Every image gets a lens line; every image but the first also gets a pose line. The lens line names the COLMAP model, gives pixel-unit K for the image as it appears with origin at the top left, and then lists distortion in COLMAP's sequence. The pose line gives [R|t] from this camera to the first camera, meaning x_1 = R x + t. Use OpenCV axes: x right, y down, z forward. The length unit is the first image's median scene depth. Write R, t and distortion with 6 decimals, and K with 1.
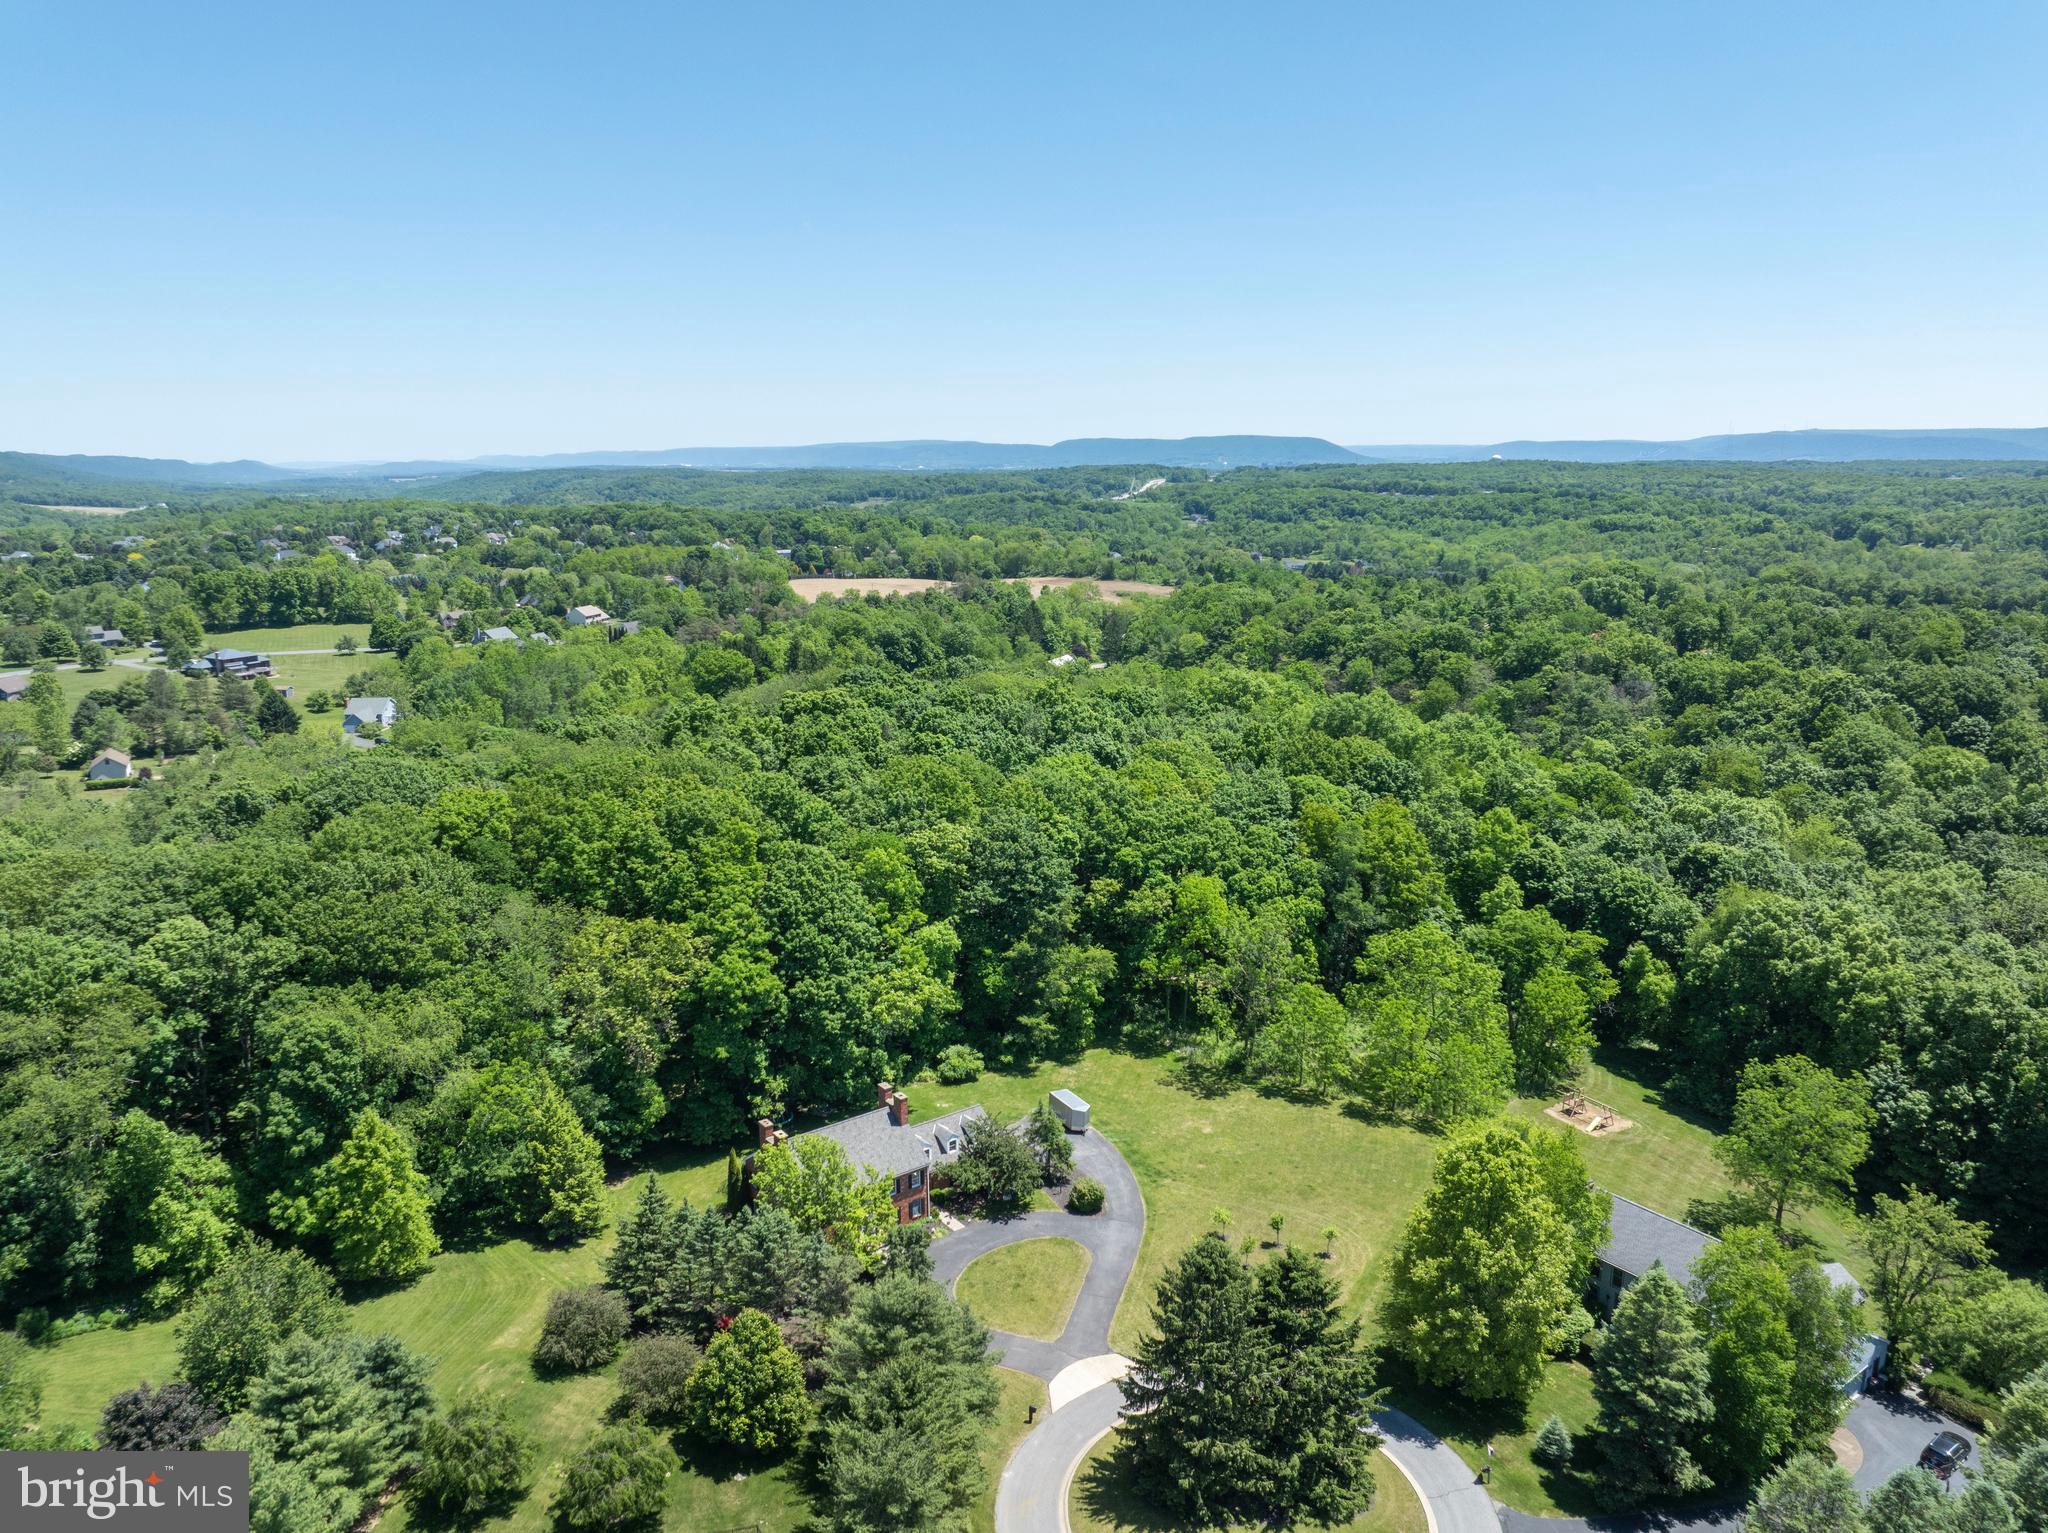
lens RADIAL K [[1436.8, 0, 1022.6], [0, 1436.8, 768.0], [0, 0, 1]] dist [-0.042429, 0.006321]
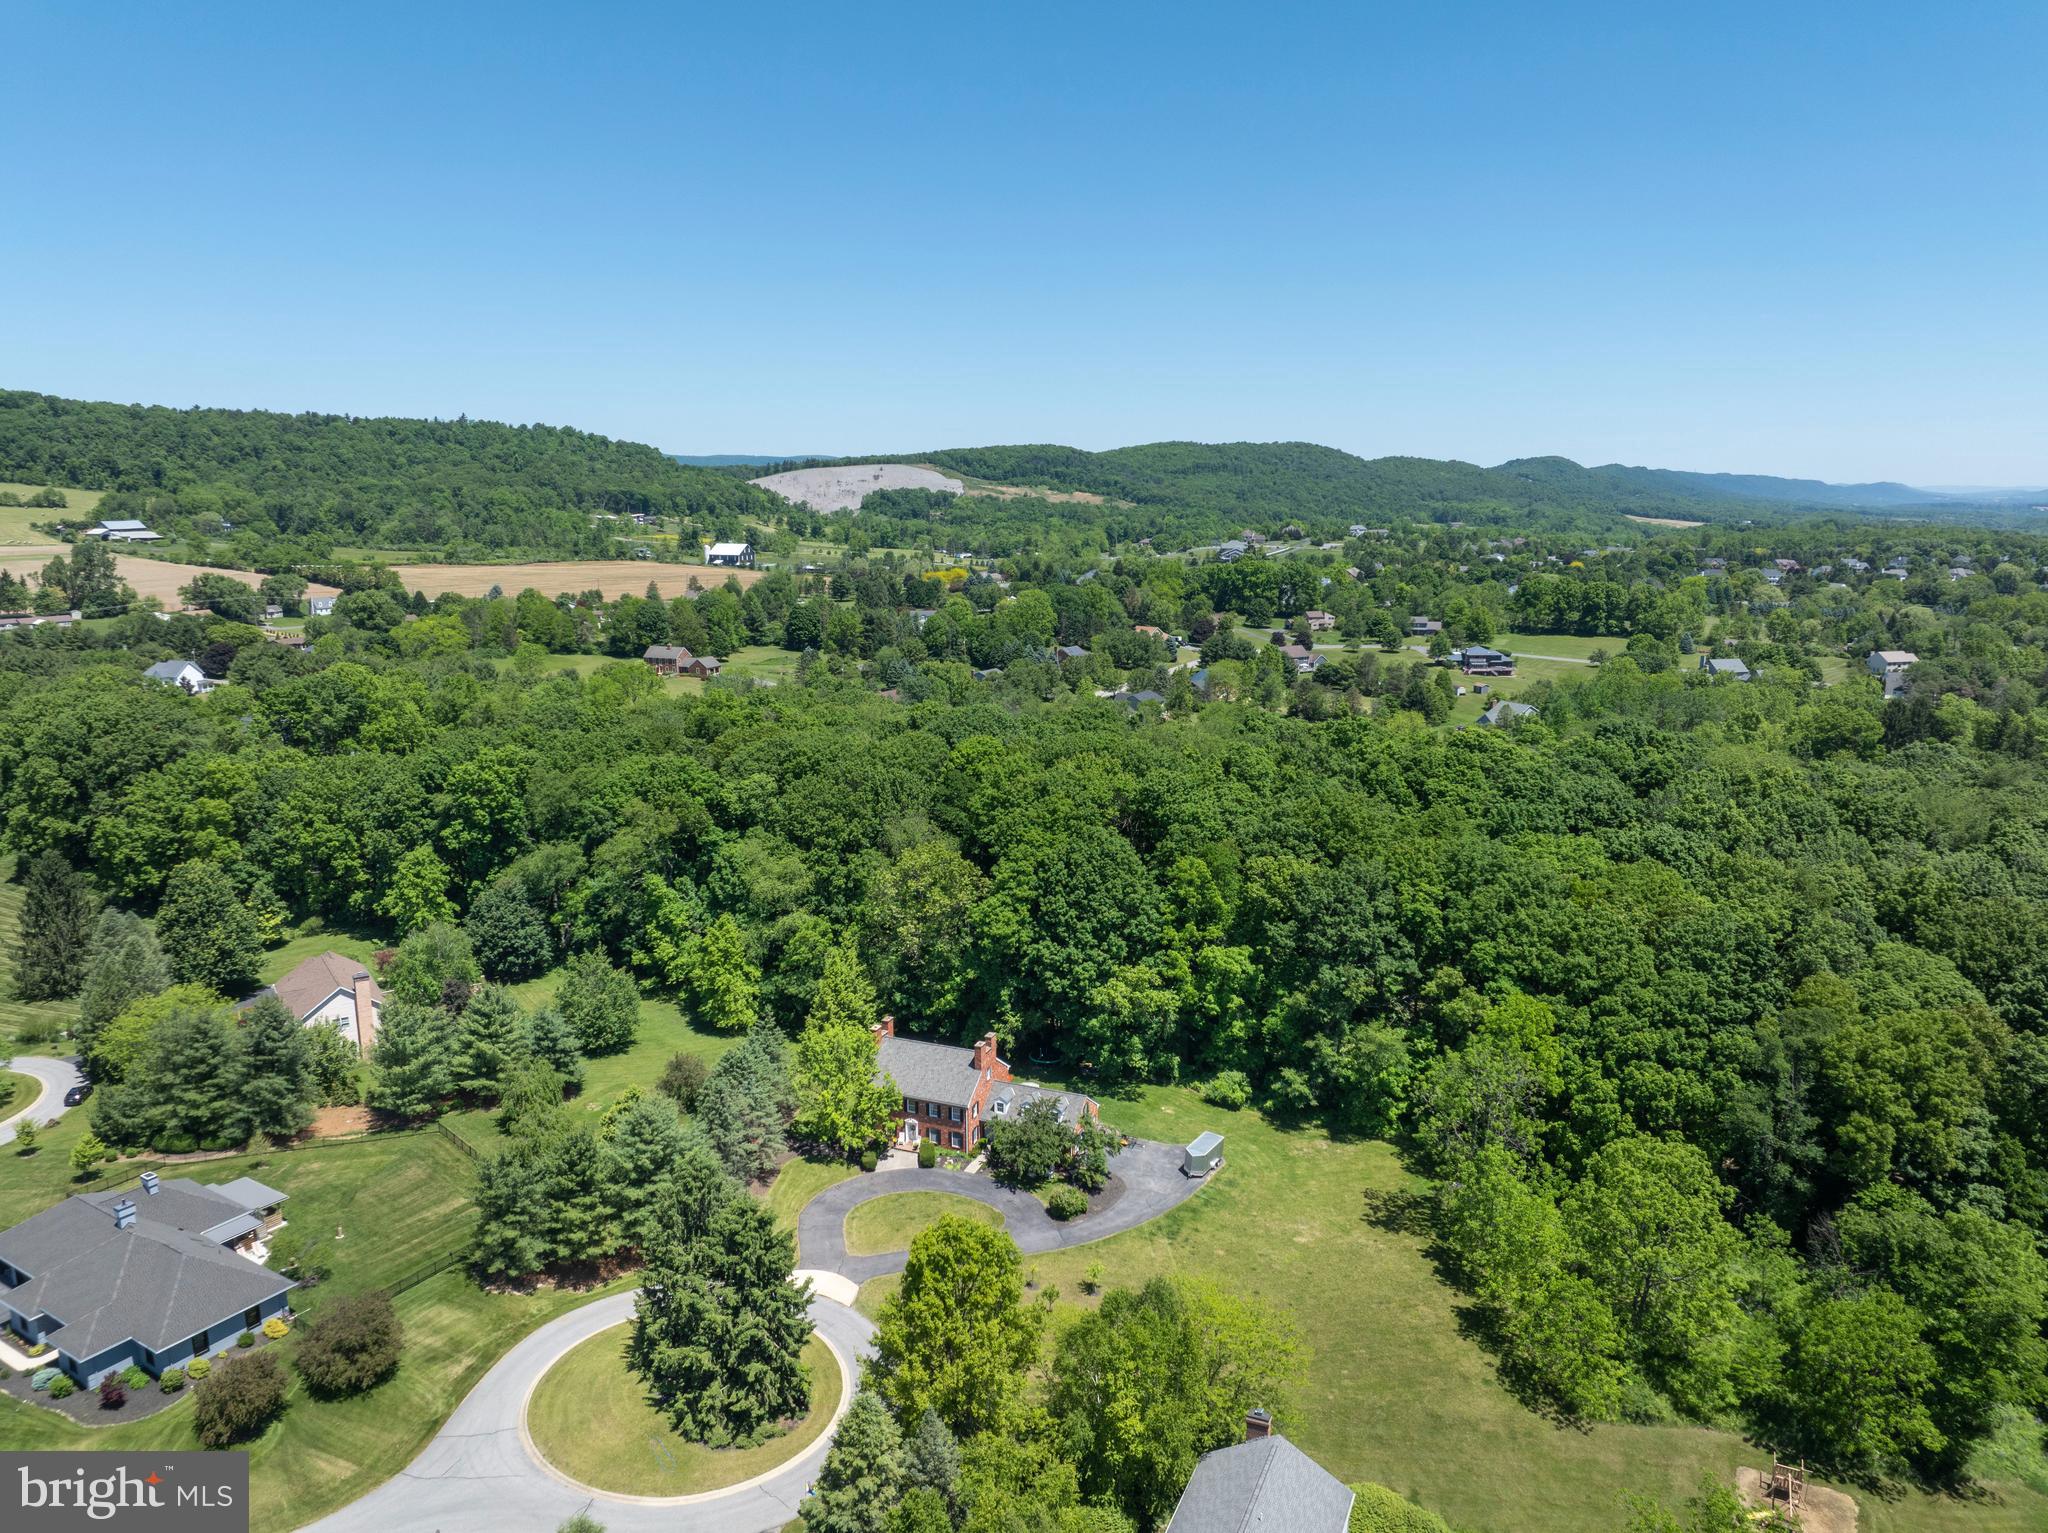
lens RADIAL K [[1436.8, 0, 1029.2], [0, 1436.8, 768.3], [0, 0, 1]] dist [-0.042429, 0.006321]
pose [[0.509859, 0.181692, -0.840851, 0.686171], [-0.193013, 0.976682, 0.094007, -0.081014], [0.838325, 0.114365, 0.533040, 0.317372]]
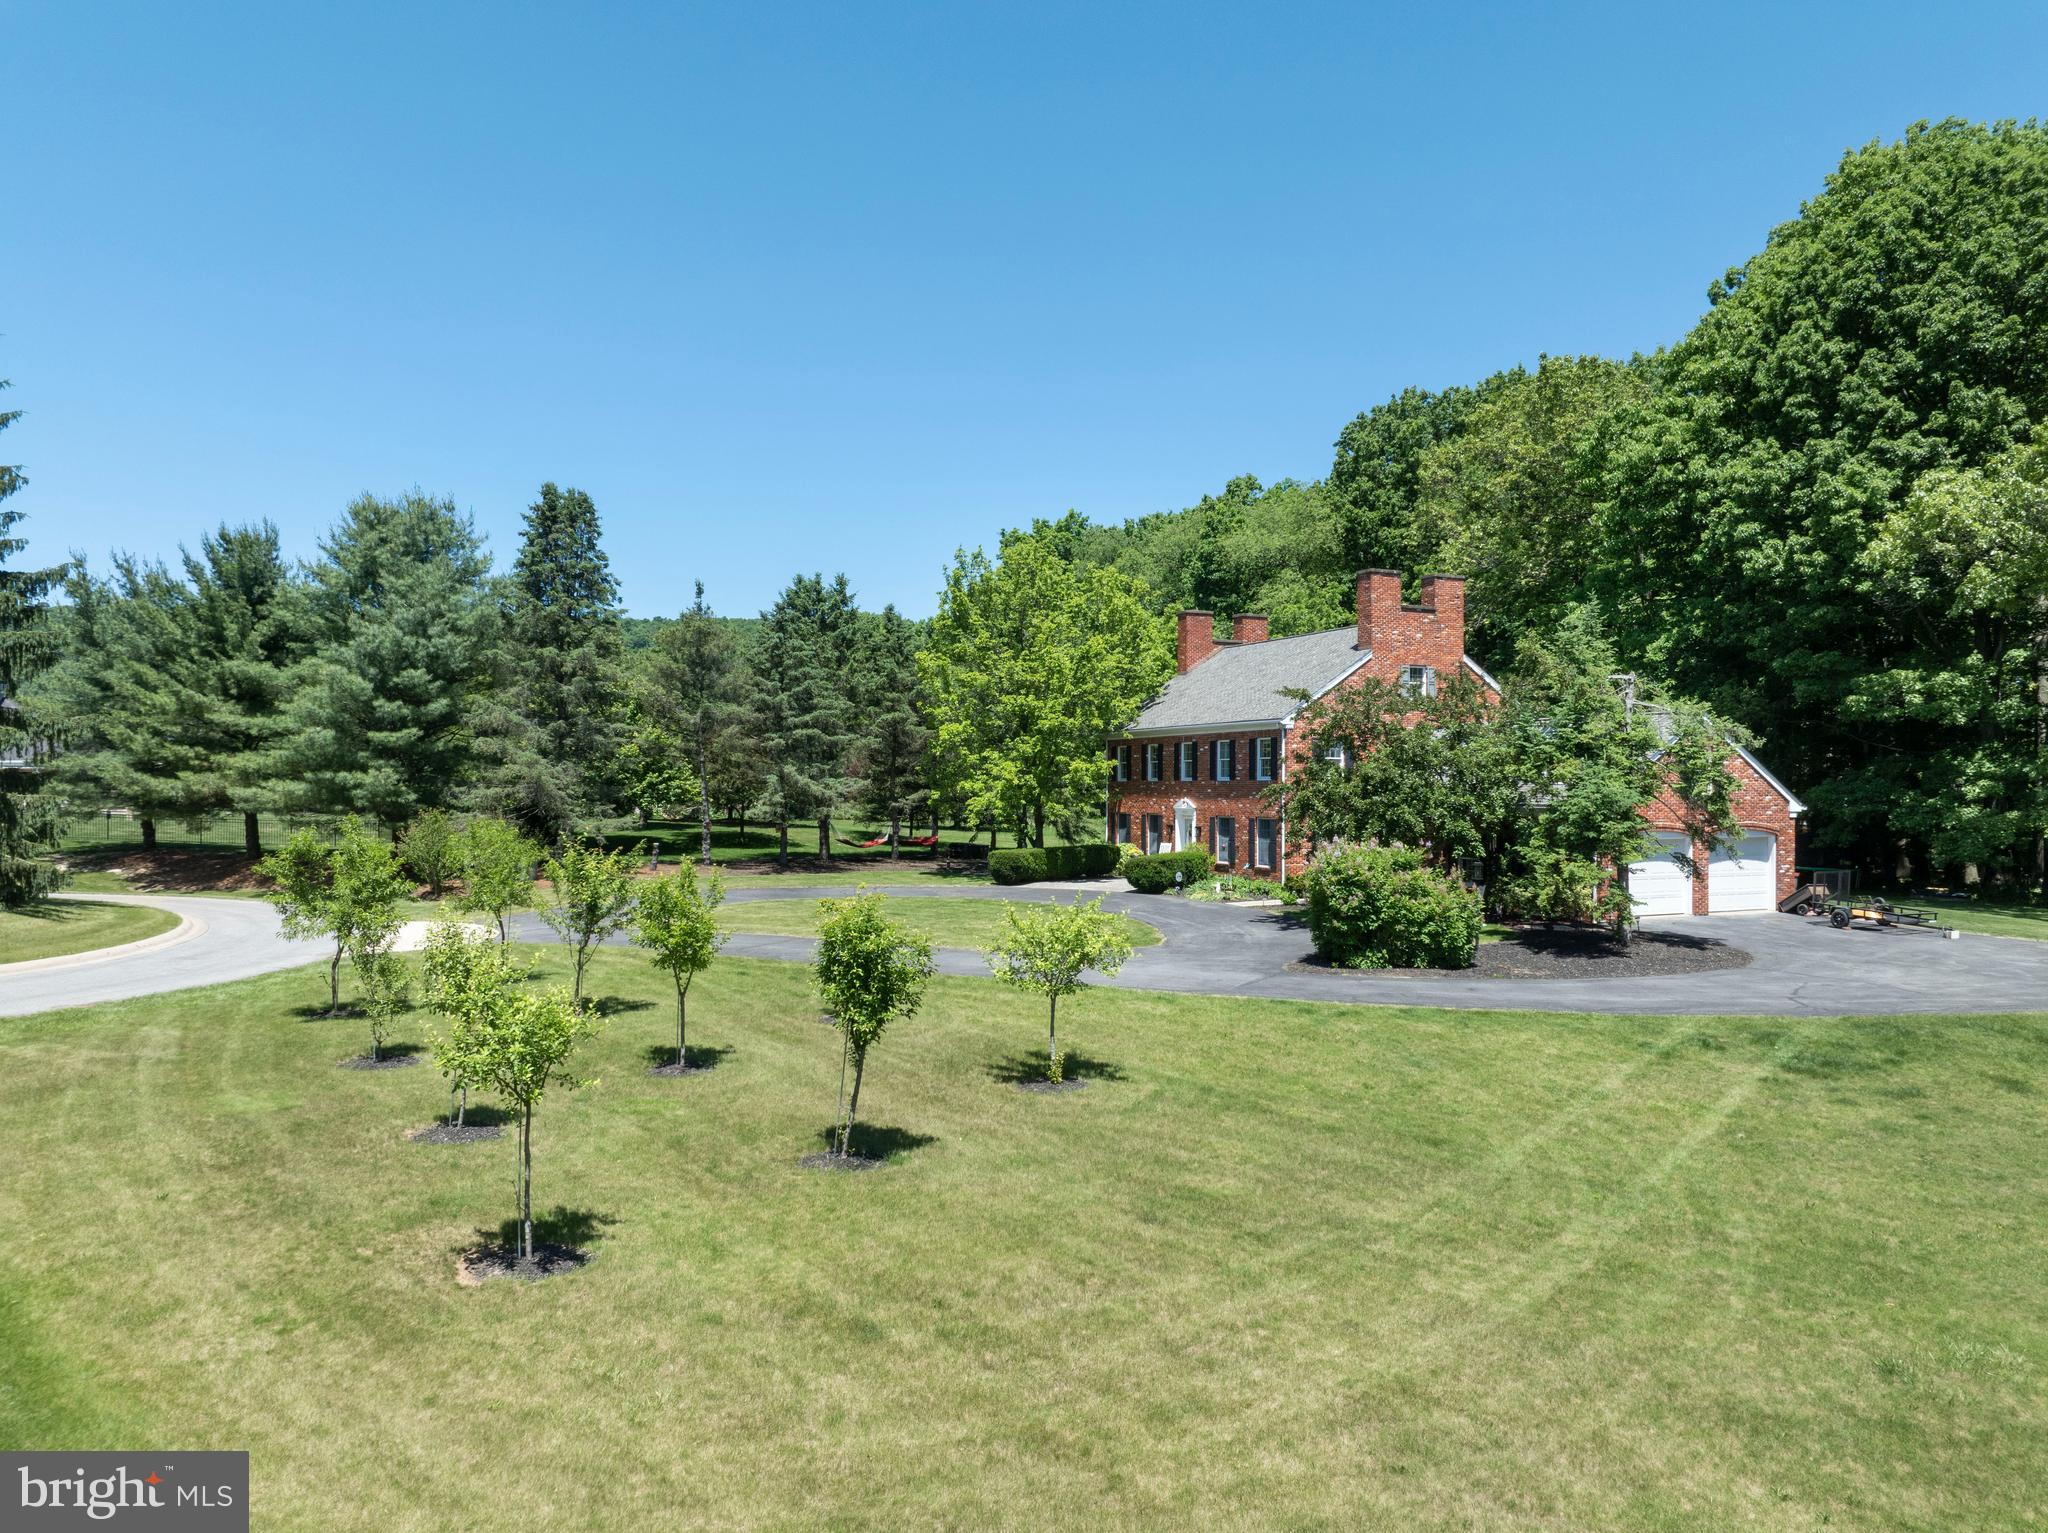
lens RADIAL K [[1436.8, 0, 1030.5], [0, 1436.8, 769.5], [0, 0, 1]] dist [-0.042429, 0.006321]
pose [[-0.236943, -0.003486, -0.971517, 0.238043], [-0.212868, 0.975881, 0.048415, 0.224282], [0.947916, 0.218277, -0.231971, 0.808941]]
